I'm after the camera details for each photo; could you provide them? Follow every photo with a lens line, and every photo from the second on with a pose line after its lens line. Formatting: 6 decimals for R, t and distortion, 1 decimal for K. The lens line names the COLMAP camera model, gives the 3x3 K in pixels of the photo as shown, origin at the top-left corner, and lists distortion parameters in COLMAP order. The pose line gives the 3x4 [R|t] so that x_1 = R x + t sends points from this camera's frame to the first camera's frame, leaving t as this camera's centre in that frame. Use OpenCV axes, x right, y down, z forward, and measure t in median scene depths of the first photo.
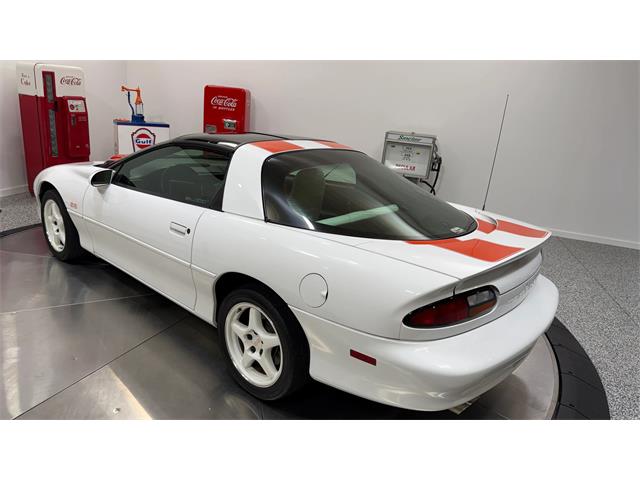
lens RADIAL K [[454.6, 0, 311.4], [0, 454.6, 239.6], [0, 0, 1]] dist [0.012258, 0.003993]
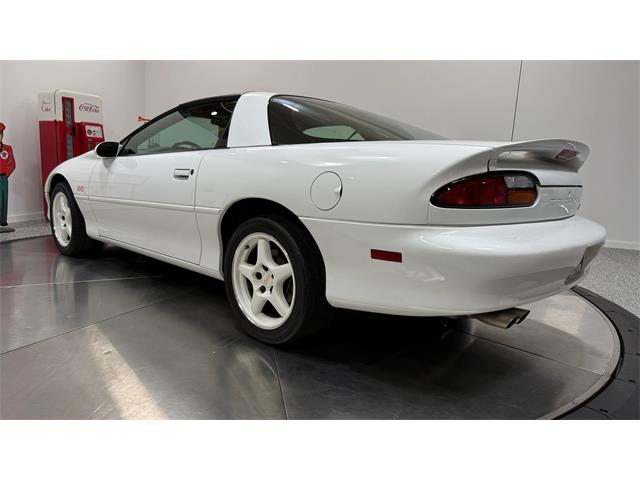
lens RADIAL K [[454.6, 0, 311.4], [0, 454.6, 239.6], [0, 0, 1]] dist [0.012258, 0.003993]
pose [[0.998274, -0.043114, -0.039866, 0.005168], [0.036947, 0.988853, -0.144239, 0.239741], [0.045640, 0.142517, 0.988740, 0.098114]]
